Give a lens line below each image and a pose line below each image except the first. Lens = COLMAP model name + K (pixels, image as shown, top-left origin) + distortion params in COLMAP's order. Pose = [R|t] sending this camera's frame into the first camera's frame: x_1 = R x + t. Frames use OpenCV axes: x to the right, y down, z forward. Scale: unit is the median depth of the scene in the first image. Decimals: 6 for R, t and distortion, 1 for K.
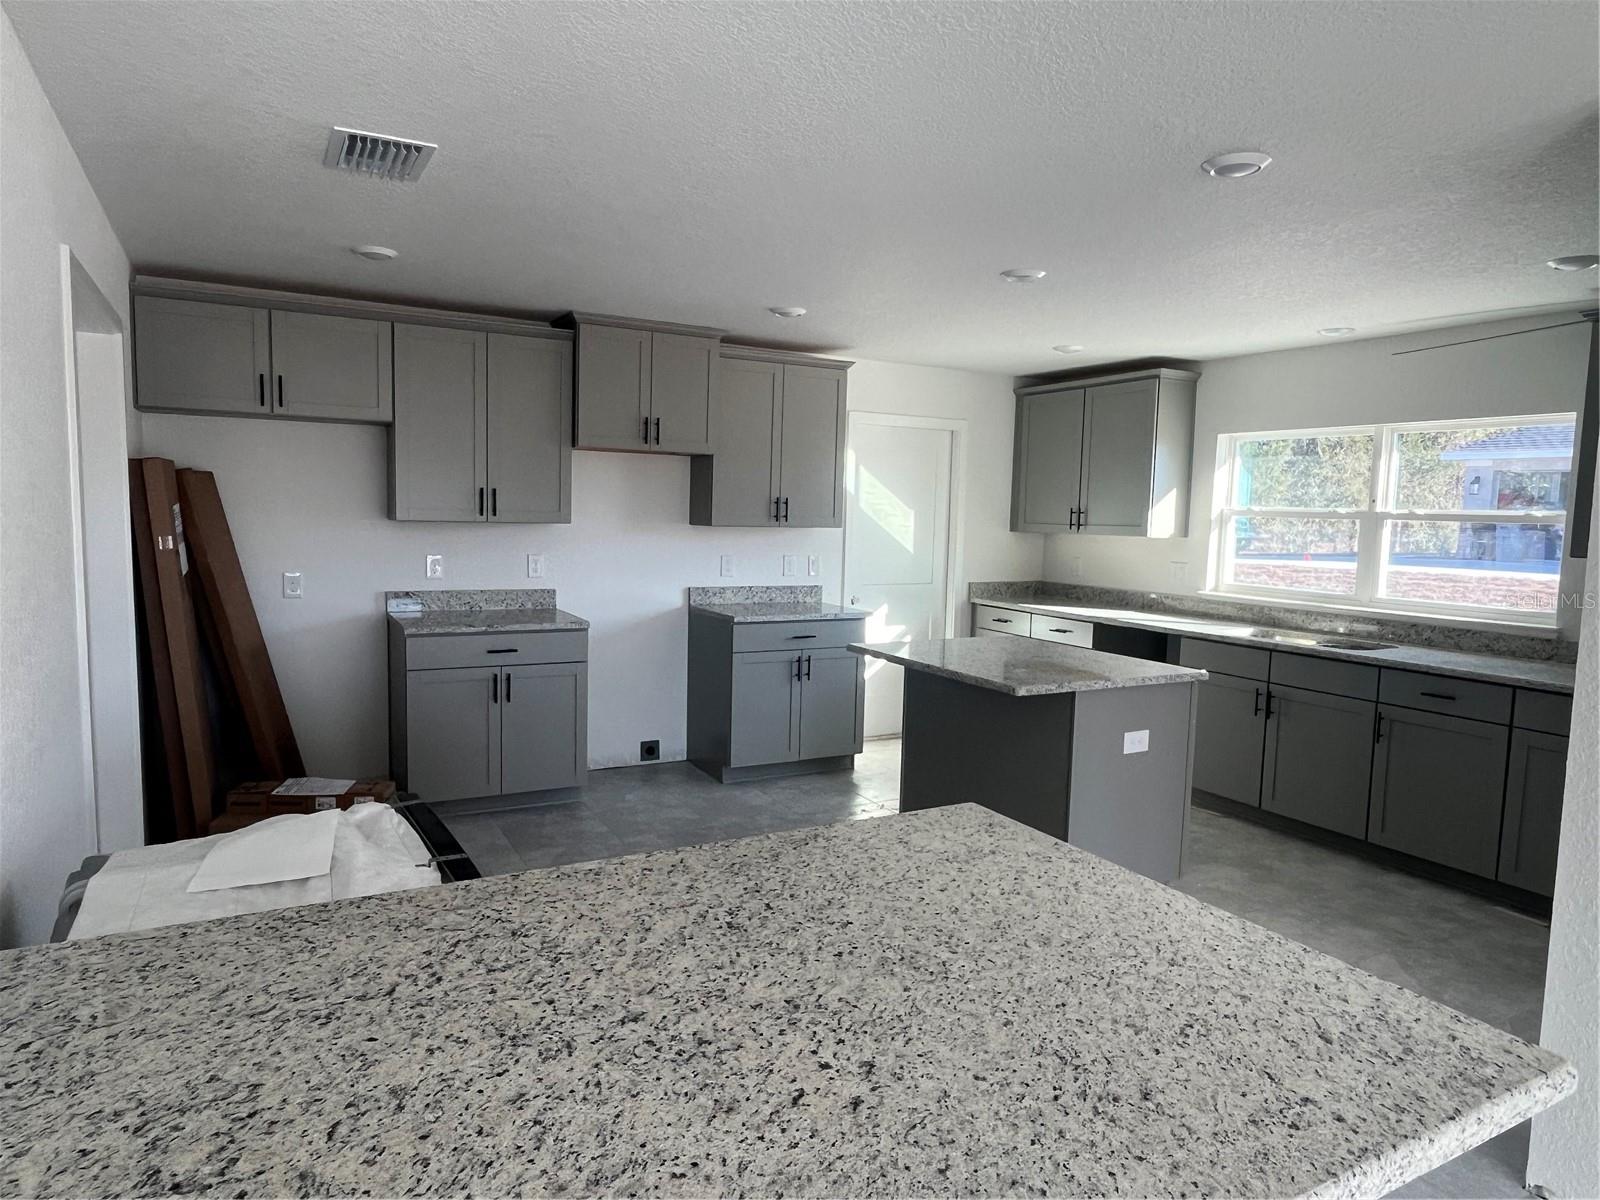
lens RADIAL K [[995.1, 0, 800.0], [0, 995.1, 600.0], [0, 0, 1]] dist [-0.004476, -0.001446]
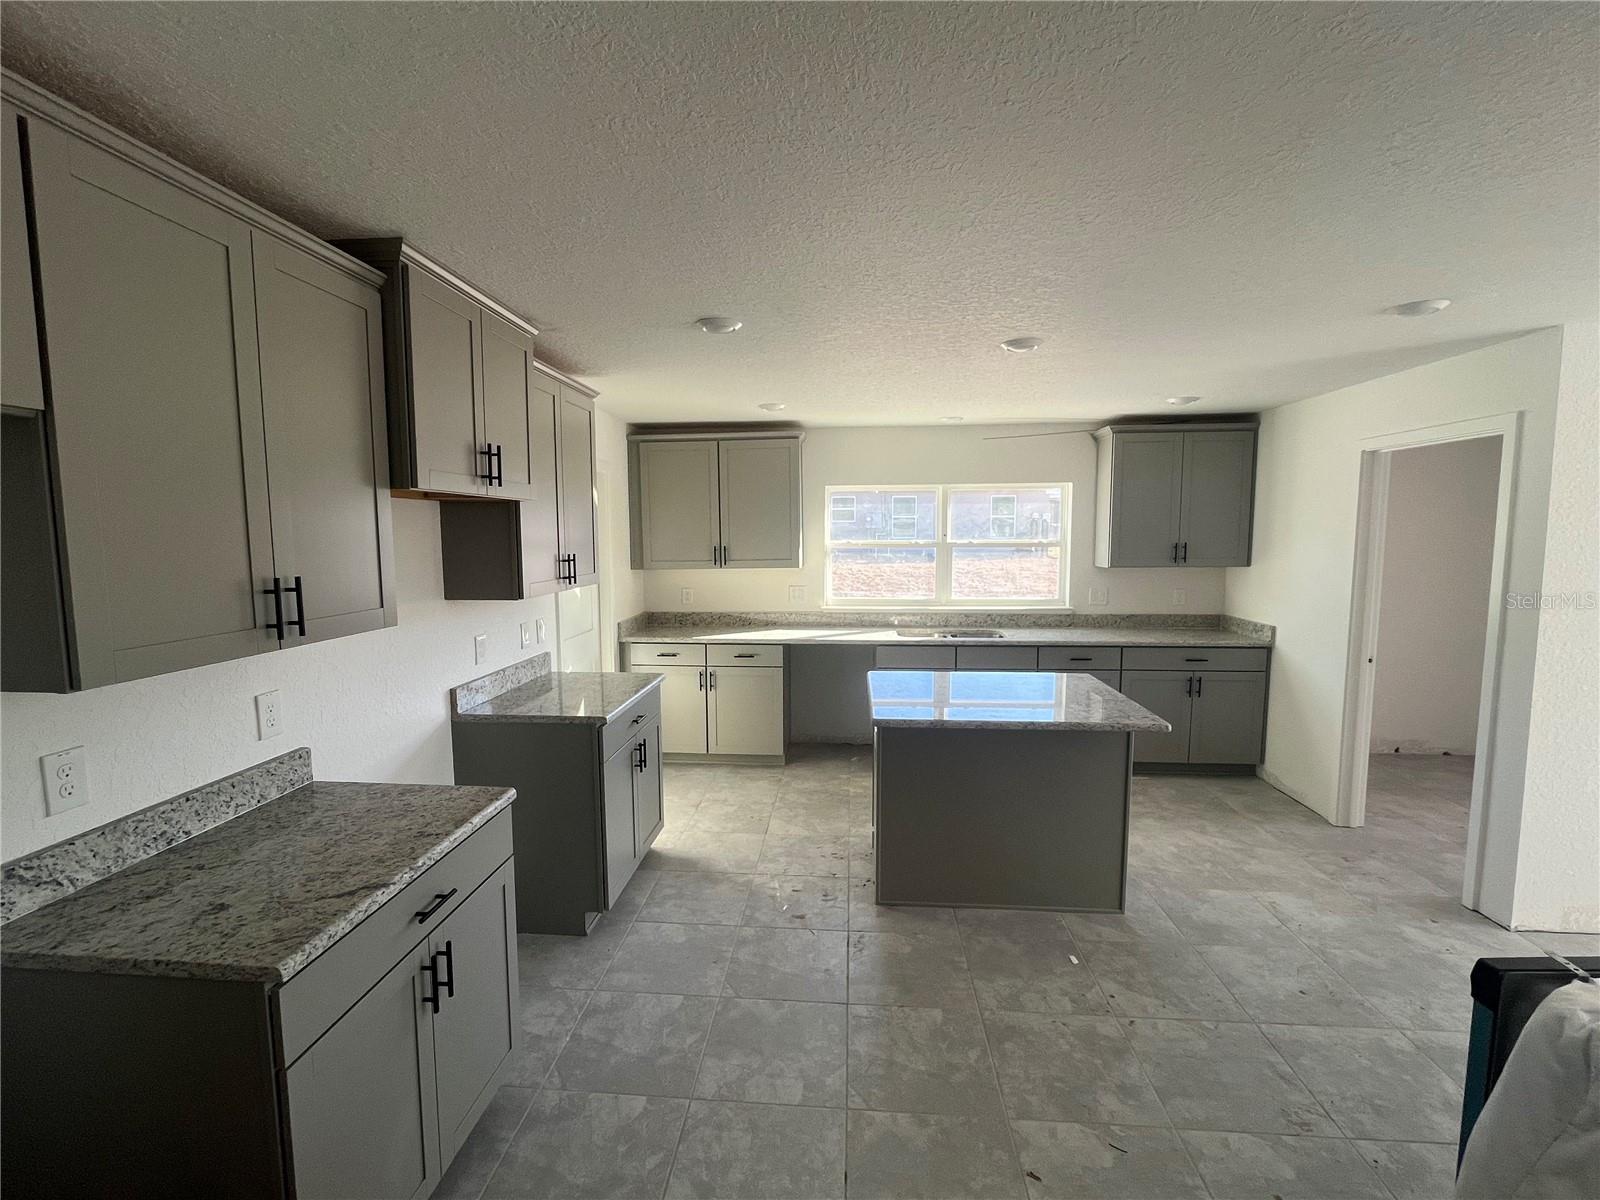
lens RADIAL K [[705.6, 0, 800.0], [0, 705.6, 600.0], [0, 0, 1]] dist [0.000805, 0.000086]
pose [[0.550456, -0.110176, 0.827563, -0.401701], [0.097769, 0.992940, 0.067162, -0.088881], [-0.829120, 0.043941, 0.557341, 0.551616]]
